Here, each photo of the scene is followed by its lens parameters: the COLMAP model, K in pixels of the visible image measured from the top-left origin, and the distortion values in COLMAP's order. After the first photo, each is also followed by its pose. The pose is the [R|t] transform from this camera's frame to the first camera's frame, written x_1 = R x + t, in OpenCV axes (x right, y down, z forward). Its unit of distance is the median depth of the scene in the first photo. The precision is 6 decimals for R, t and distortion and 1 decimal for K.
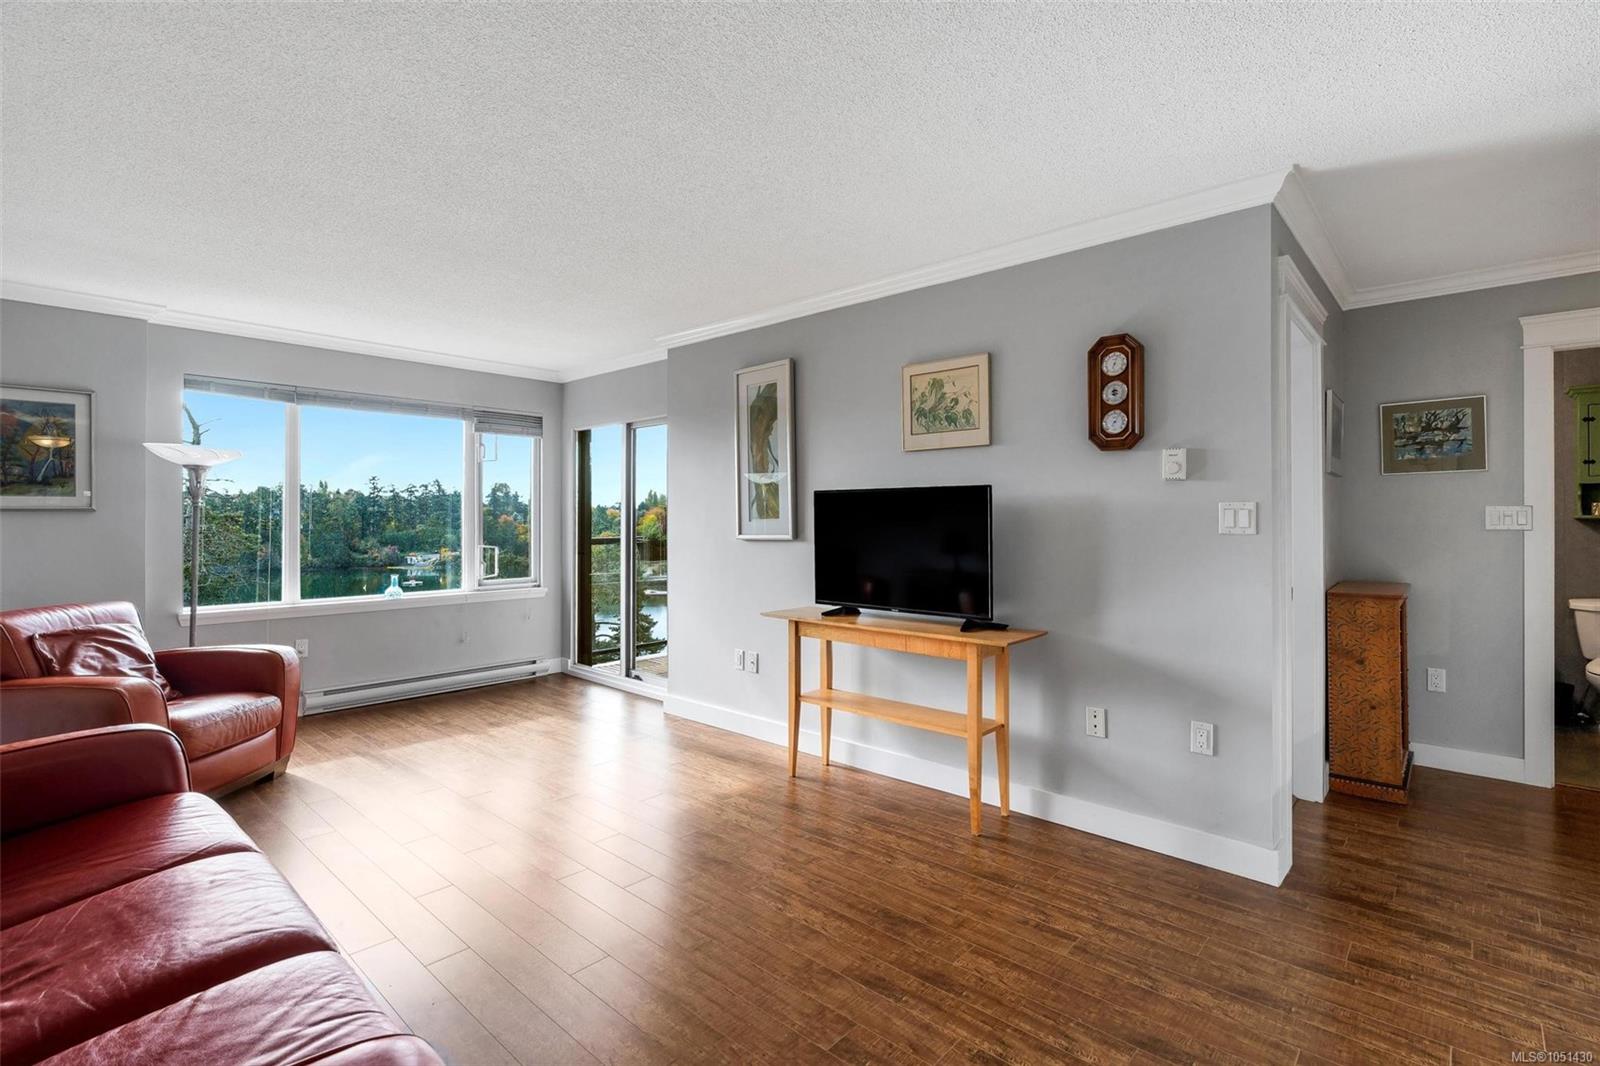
lens RADIAL K [[733.0, 0, 804.3], [0, 733.0, 516.7], [0, 0, 1]] dist [-0.012410, 0.003124]
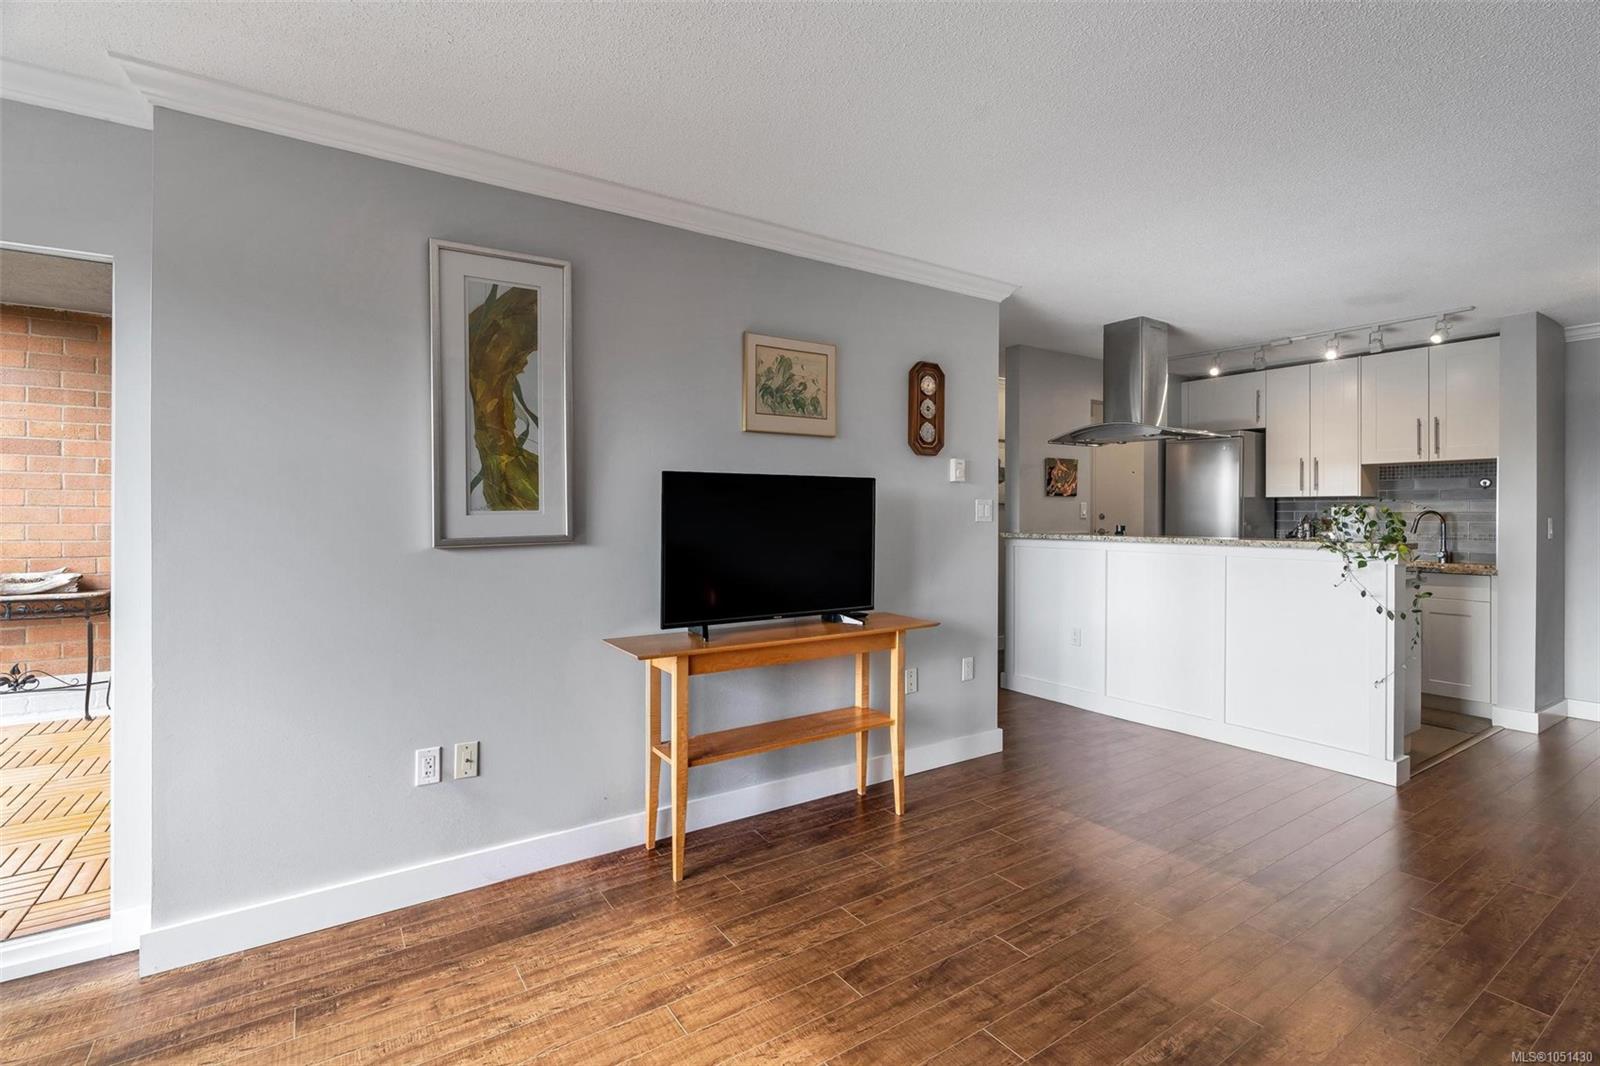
lens RADIAL K [[733.0, 0, 785.9], [0, 733.0, 512.1], [0, 0, 1]] dist [-0.012410, 0.003124]
pose [[0.258753, 0.002115, 0.965941, -0.686951], [-0.001716, 0.999997, -0.001730, 0.006205], [-0.965942, -0.001210, 0.258756, 0.751211]]
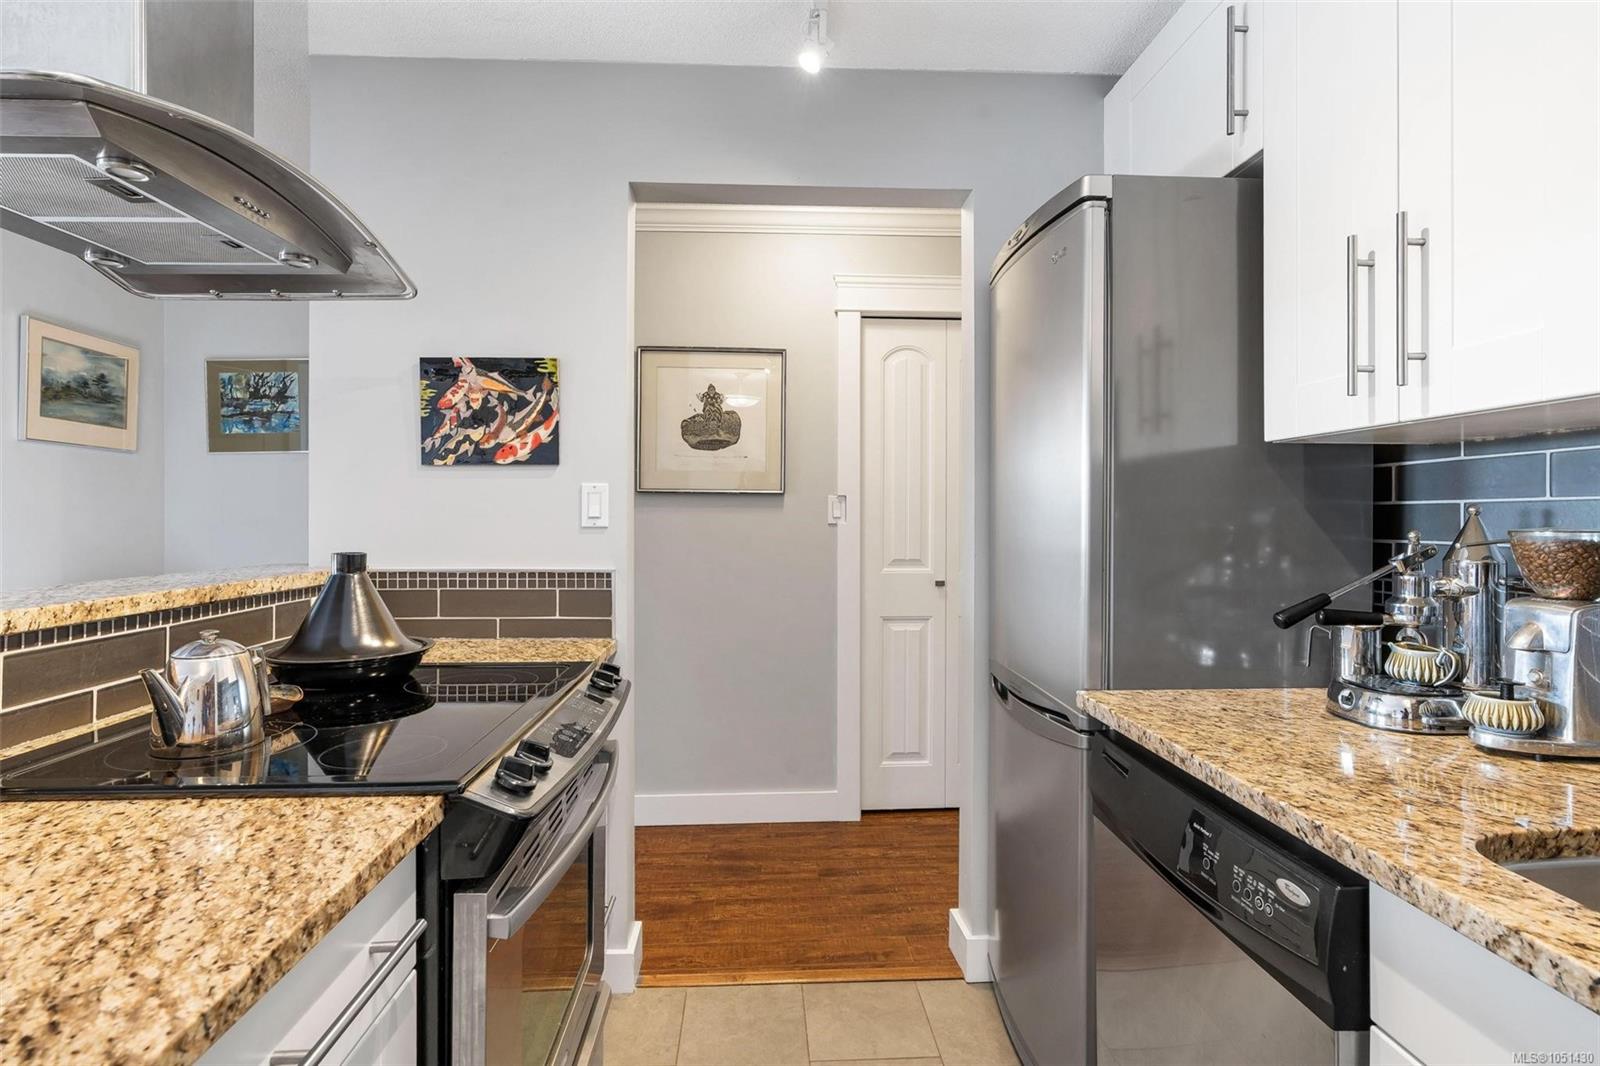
lens RADIAL K [[769.5, 0, 782.1], [0, 769.5, 512.2], [0, 0, 1]] dist [-0.010739, 0.002092]
pose [[0.705589, 0.001354, 0.708620, 0.712182], [0.000336, 0.999997, -0.002245, 0.007047], [-0.708622, 0.001822, 0.705586, 0.017715]]
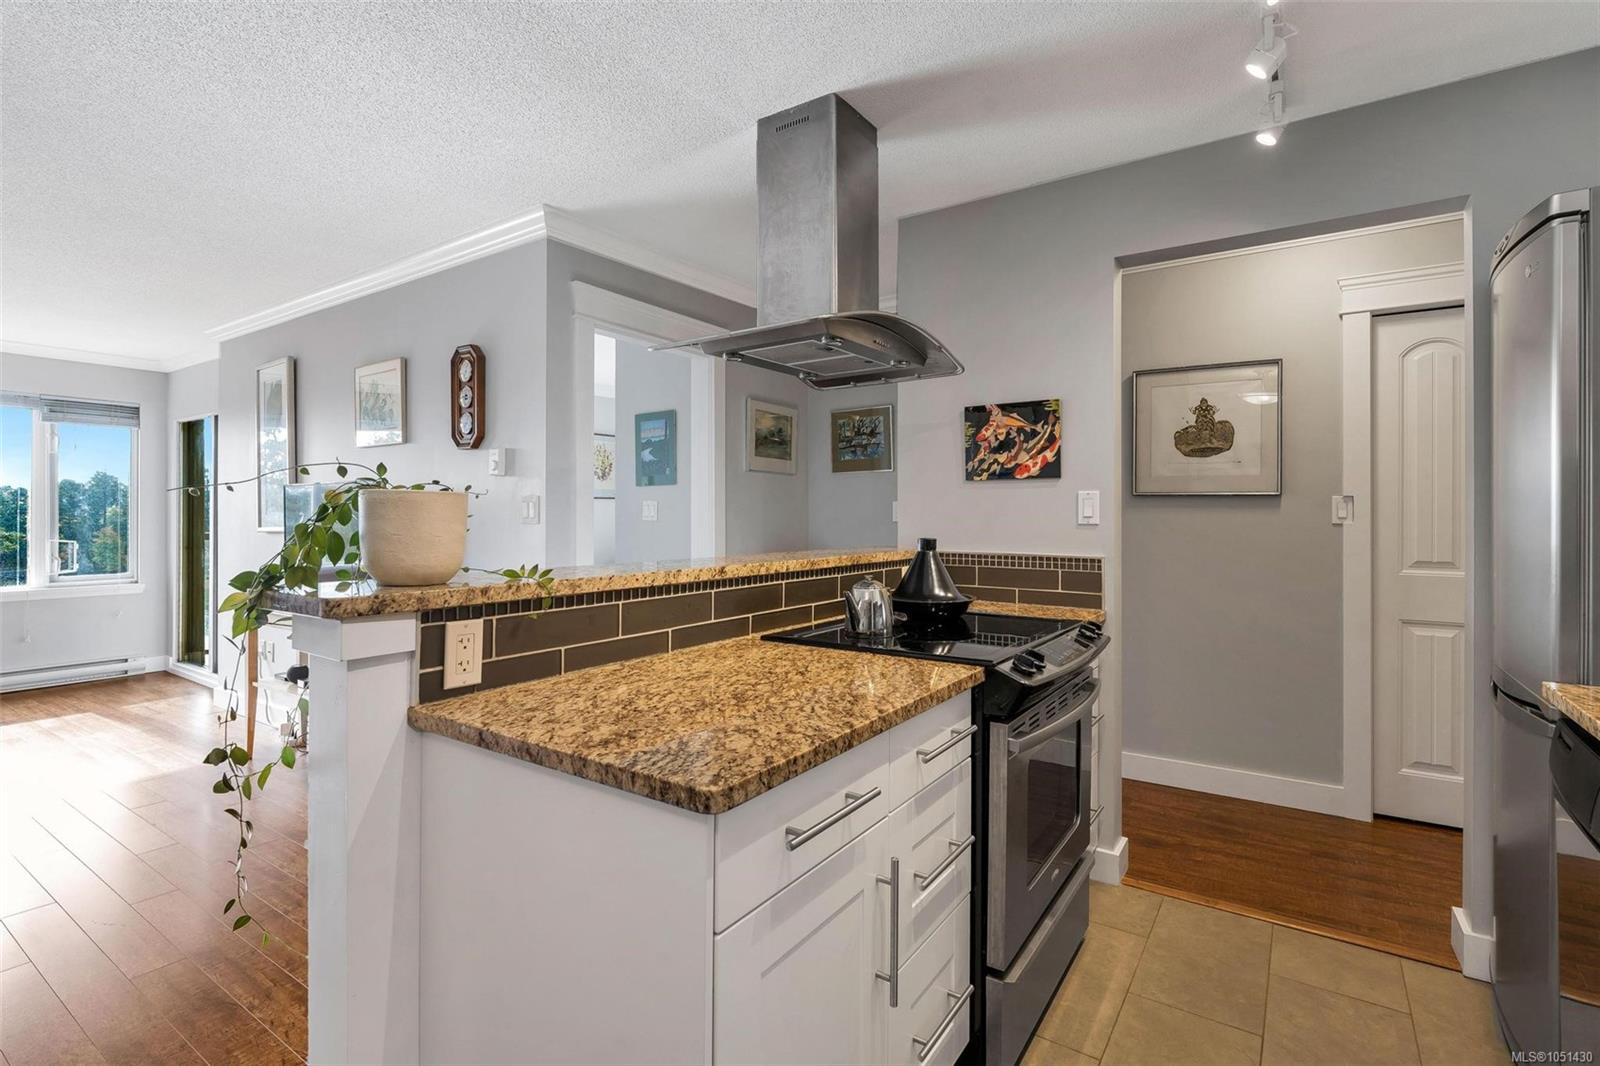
lens RADIAL K [[733.0, 0, 811.4], [0, 733.0, 507.9], [0, 0, 1]] dist [-0.012410, 0.003124]
pose [[0.988146, 0.001002, 0.153514, 0.639083], [-0.000026, 0.999980, -0.006357, 0.005213], [-0.153517, 0.006278, 0.988126, -0.151180]]
